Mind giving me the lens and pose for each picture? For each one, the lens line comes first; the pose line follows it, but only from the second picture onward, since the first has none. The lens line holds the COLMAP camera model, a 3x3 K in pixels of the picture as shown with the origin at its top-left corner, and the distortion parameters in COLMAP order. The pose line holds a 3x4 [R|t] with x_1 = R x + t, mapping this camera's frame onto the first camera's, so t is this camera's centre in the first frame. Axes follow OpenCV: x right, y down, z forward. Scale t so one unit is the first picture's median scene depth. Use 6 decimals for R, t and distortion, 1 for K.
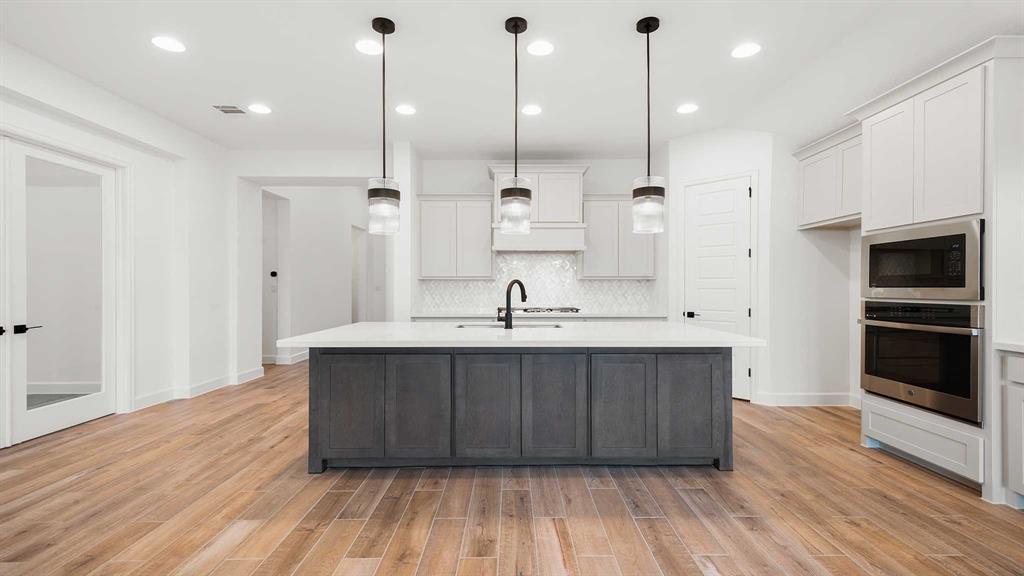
lens RADIAL K [[454.7, 0, 515.3], [0, 454.7, 287.5], [0, 0, 1]] dist [0.008745, -0.001148]
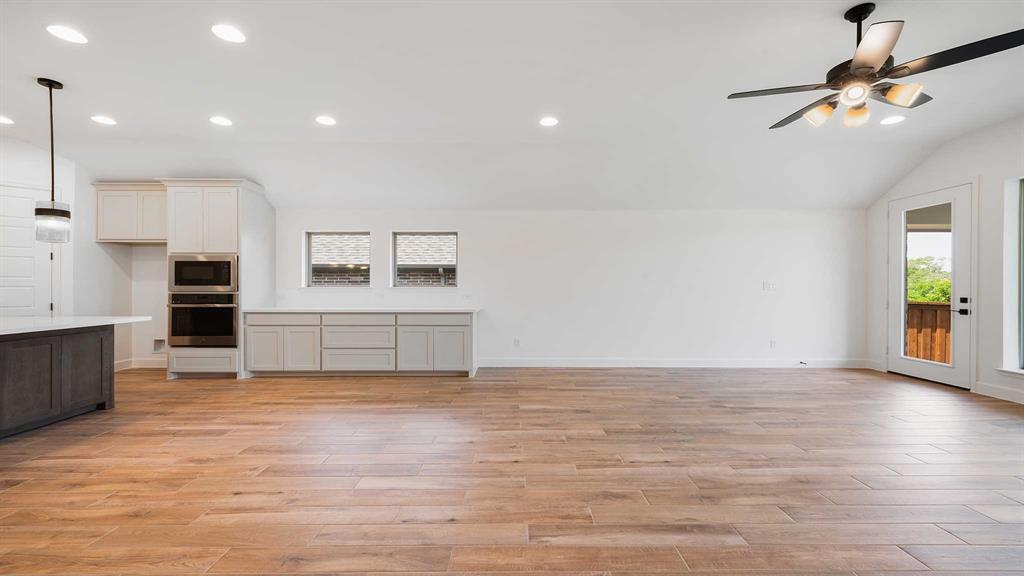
lens RADIAL K [[415.2, 0, 518.0], [0, 415.2, 287.1], [0, 0, 1]] dist [0.003929, -0.000687]
pose [[-0.007195, -0.003134, 0.999969, -0.800197], [-0.002794, 0.999991, 0.003114, -0.002675], [-0.999970, -0.002771, -0.007204, -0.285087]]
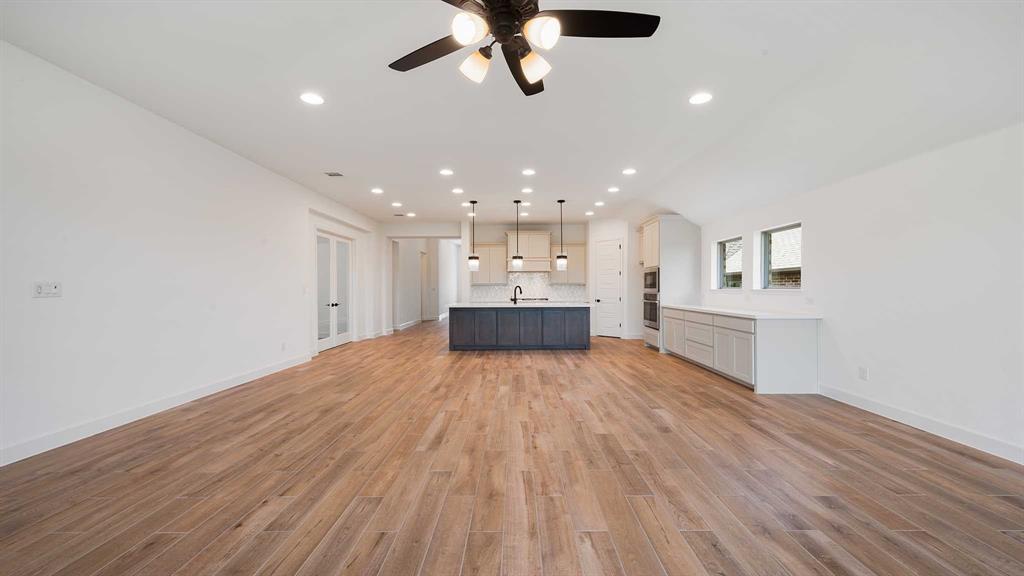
lens RADIAL K [[415.2, 0, 512.0], [0, 415.2, 285.7], [0, 0, 1]] dist [0.003929, -0.000687]
pose [[0.999896, -0.004012, -0.013820, 0.000178], [0.003959, 0.999985, -0.003857, -0.009856], [0.013835, 0.003802, 0.999897, -1.534249]]
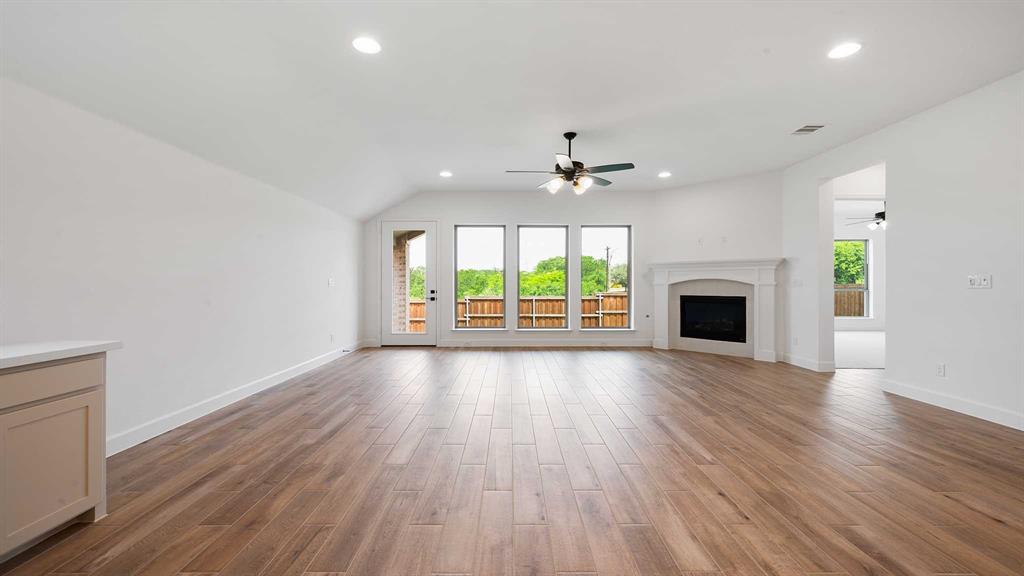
lens RADIAL K [[415.2, 0, 509.9], [0, 415.2, 284.3], [0, 0, 1]] dist [0.003929, -0.000687]
pose [[-0.999996, 0.000955, 0.002661, 0.185727], [0.000957, 0.999999, 0.001075, -0.002585], [-0.002660, 0.001077, -0.999996, 0.512861]]
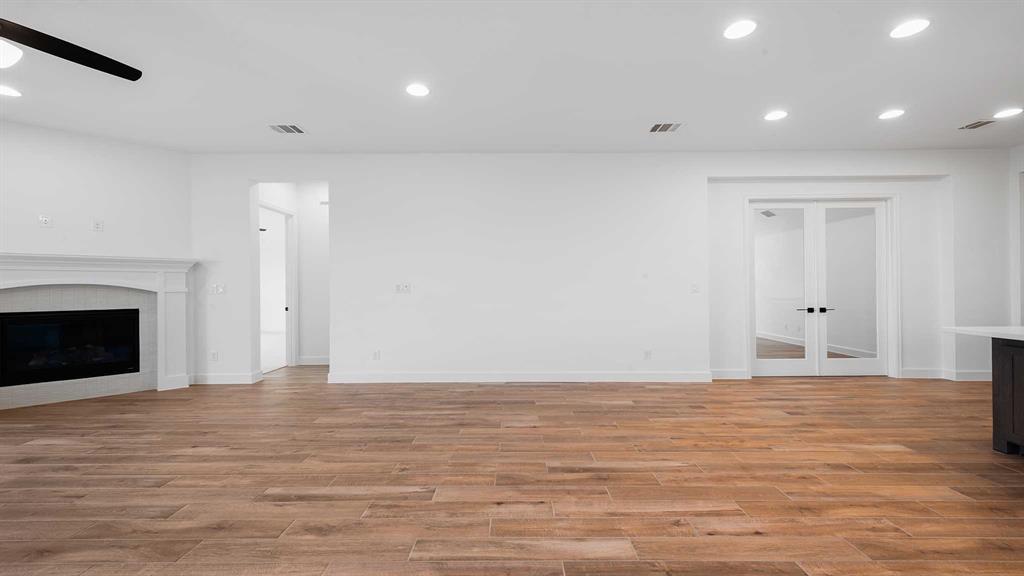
lens RADIAL K [[415.2, 0, 515.1], [0, 415.2, 286.4], [0, 0, 1]] dist [0.003929, -0.000687]
pose [[-0.007243, -0.002024, -0.999972, 0.520322], [0.008119, 0.999965, -0.002083, -0.004615], [0.999941, -0.008133, -0.007226, -0.156417]]
